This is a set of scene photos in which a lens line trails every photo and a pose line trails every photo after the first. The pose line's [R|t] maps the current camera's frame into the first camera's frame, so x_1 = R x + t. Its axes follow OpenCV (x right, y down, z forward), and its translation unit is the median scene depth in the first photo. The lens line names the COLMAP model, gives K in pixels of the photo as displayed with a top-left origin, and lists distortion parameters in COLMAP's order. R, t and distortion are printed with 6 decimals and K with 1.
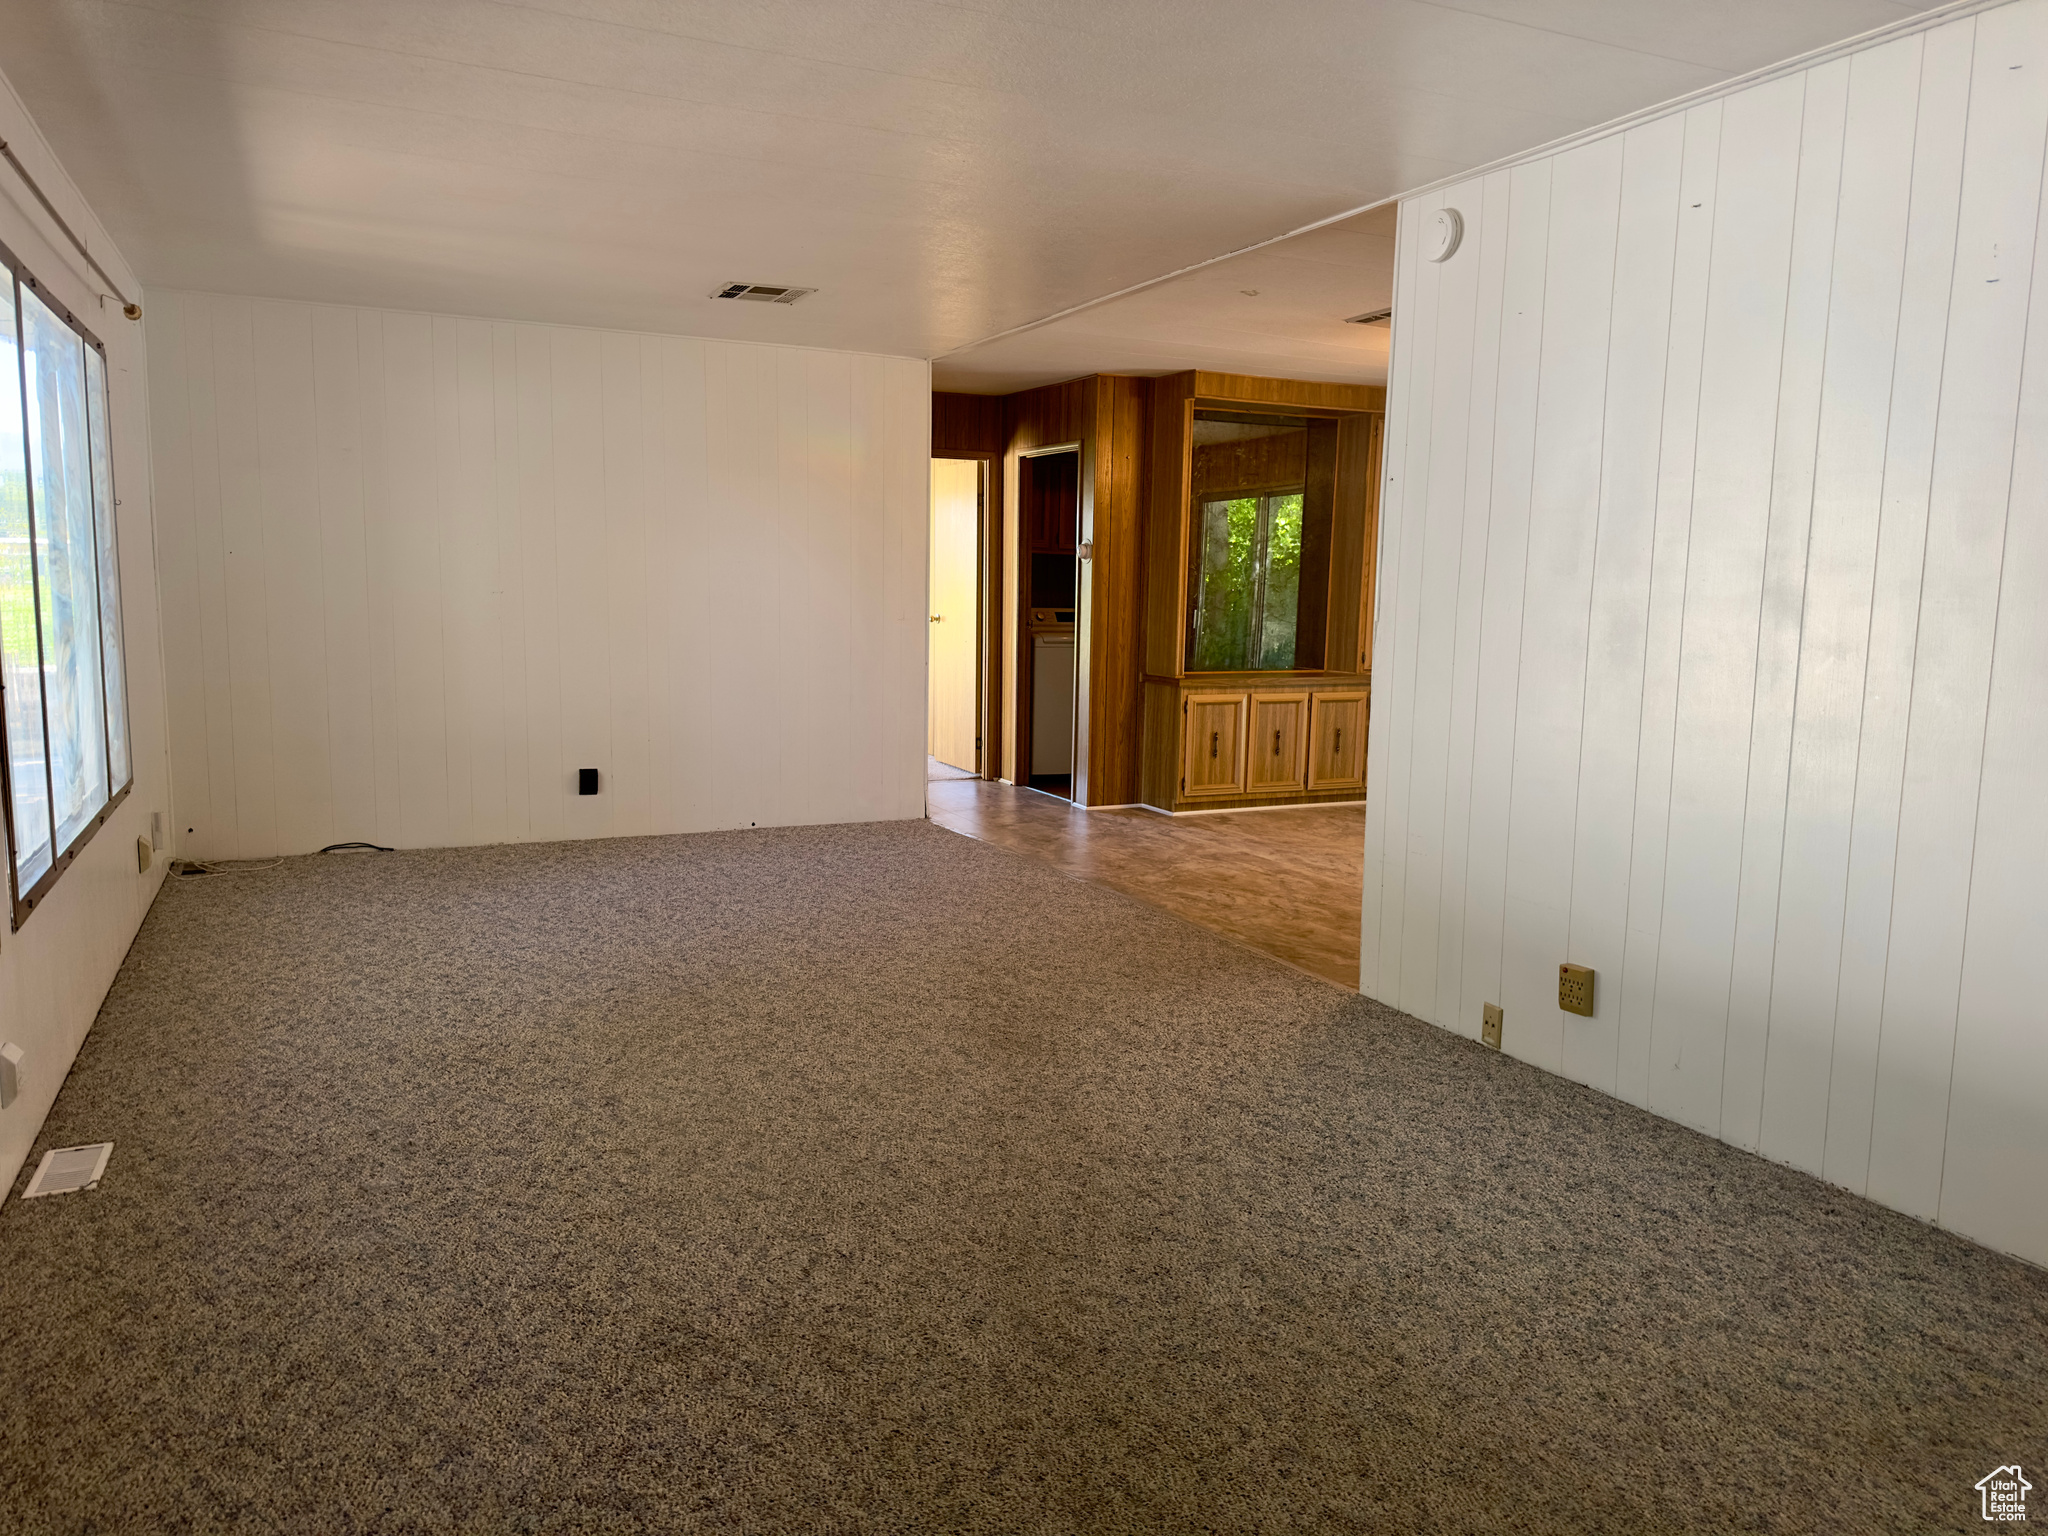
lens RADIAL K [[1425.8, 0, 1011.9], [0, 1425.8, 766.3], [0, 0, 1]] dist [0.131543, -0.183832]
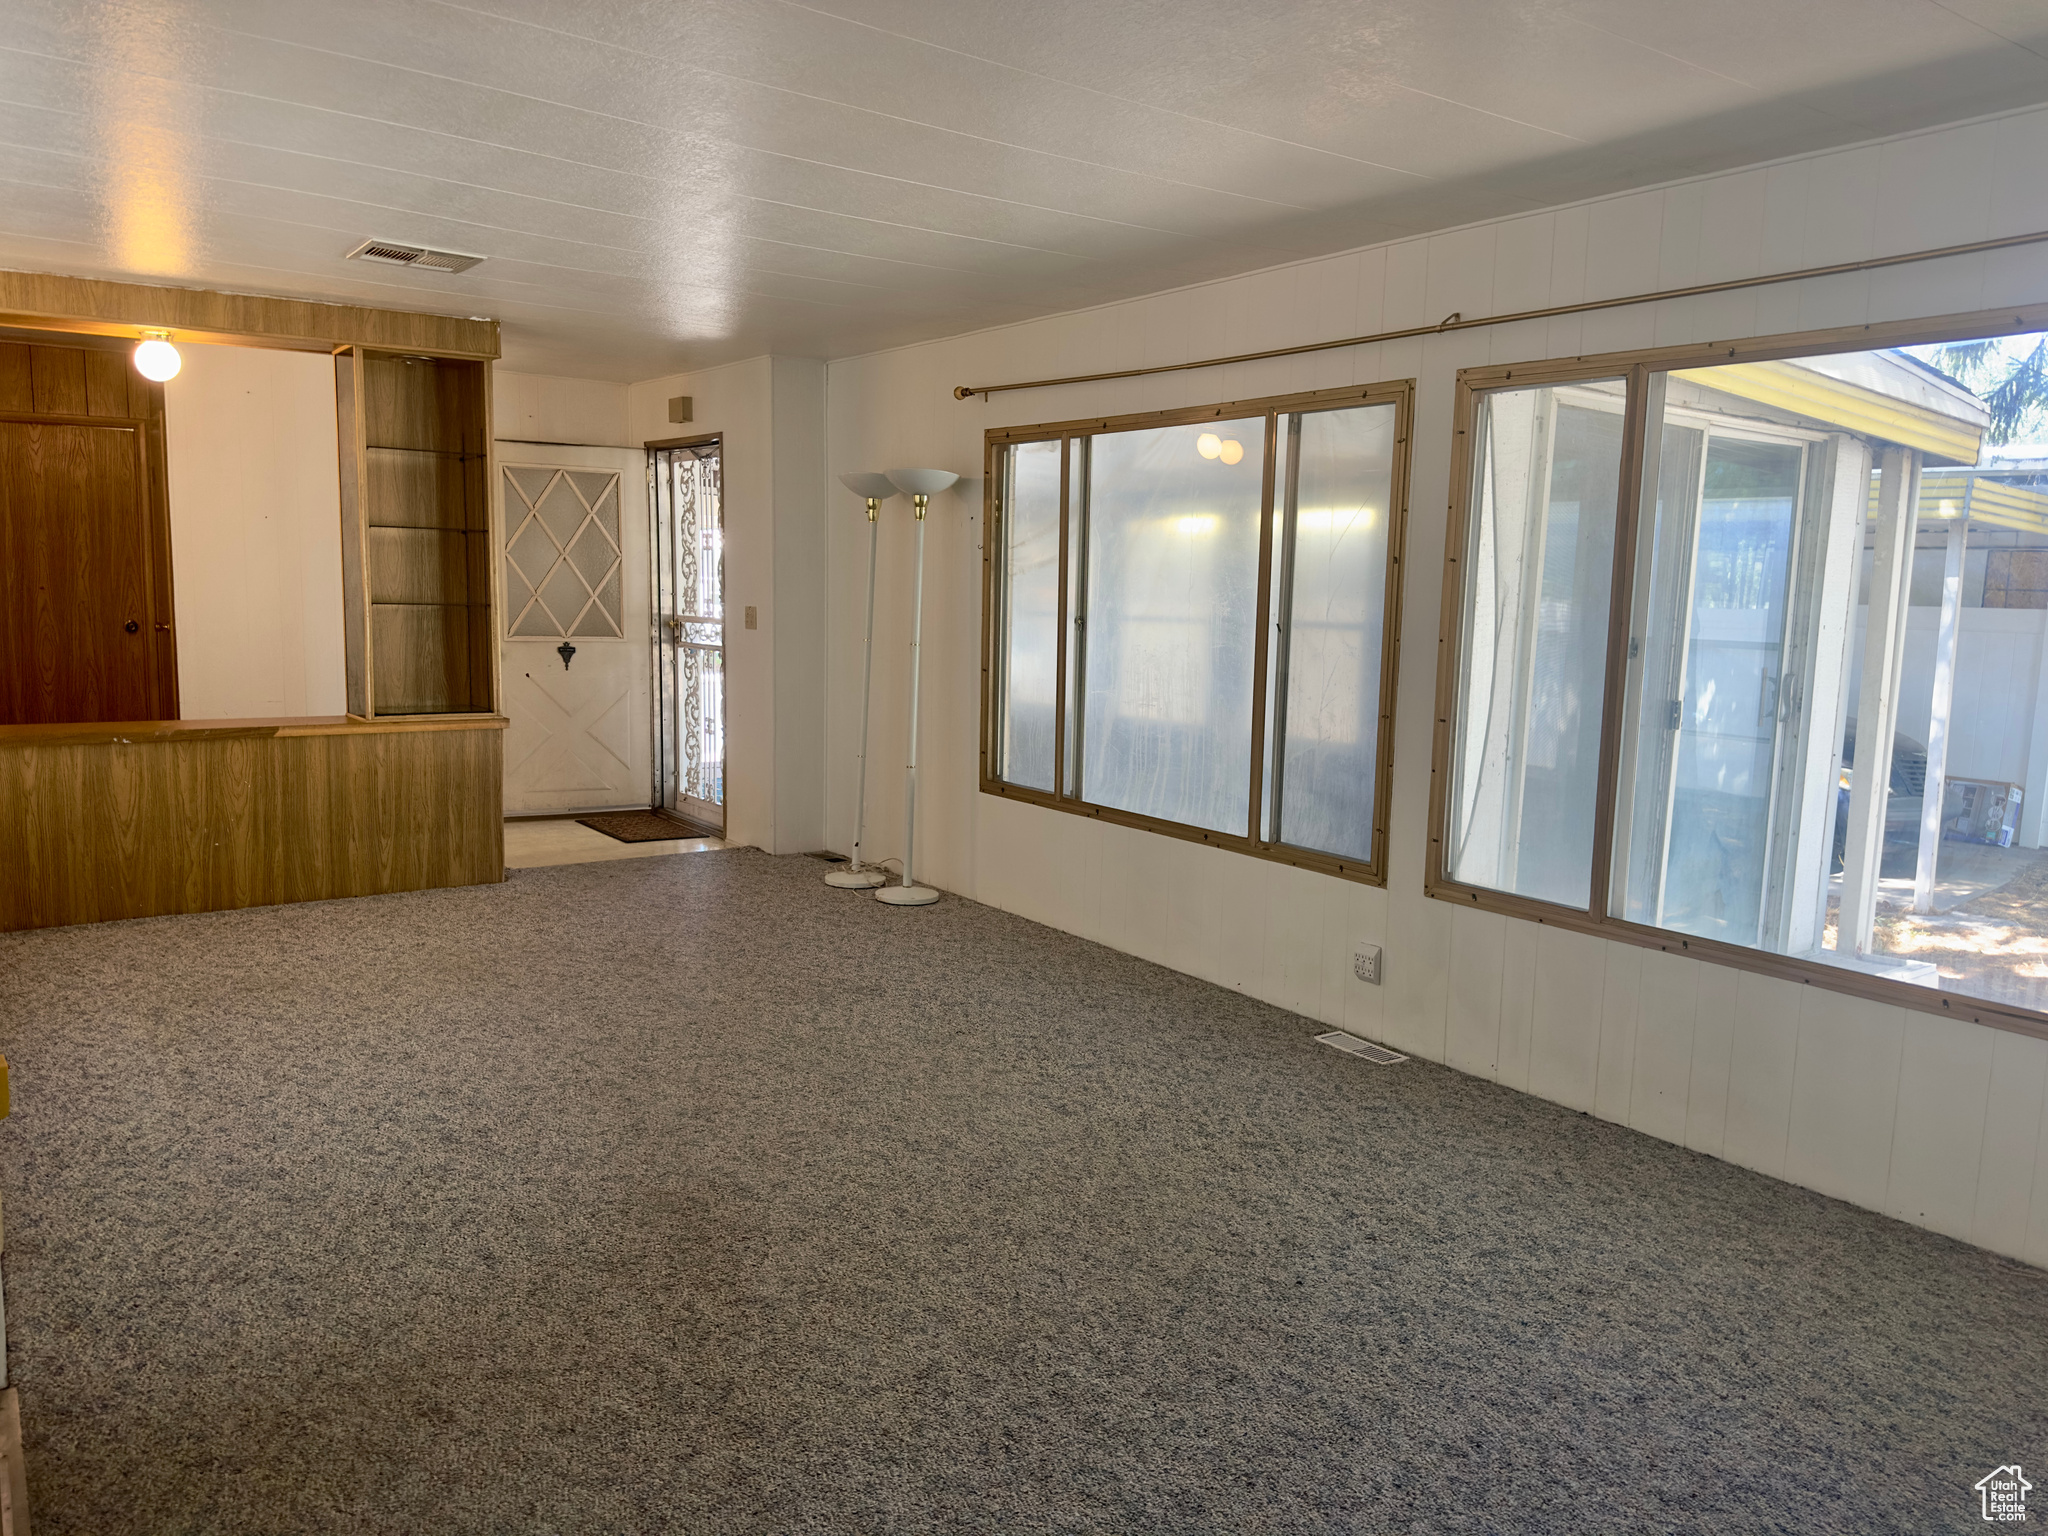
lens RADIAL K [[1438.0, 0, 1006.9], [0, 1438.0, 762.4], [0, 0, 1]] dist [0.076567, -0.094185]
pose [[-0.981150, -0.013550, -0.192774, -0.015709], [-0.062938, 0.965557, 0.252464, -0.209427], [0.182714, 0.259837, -0.948209, 1.395928]]
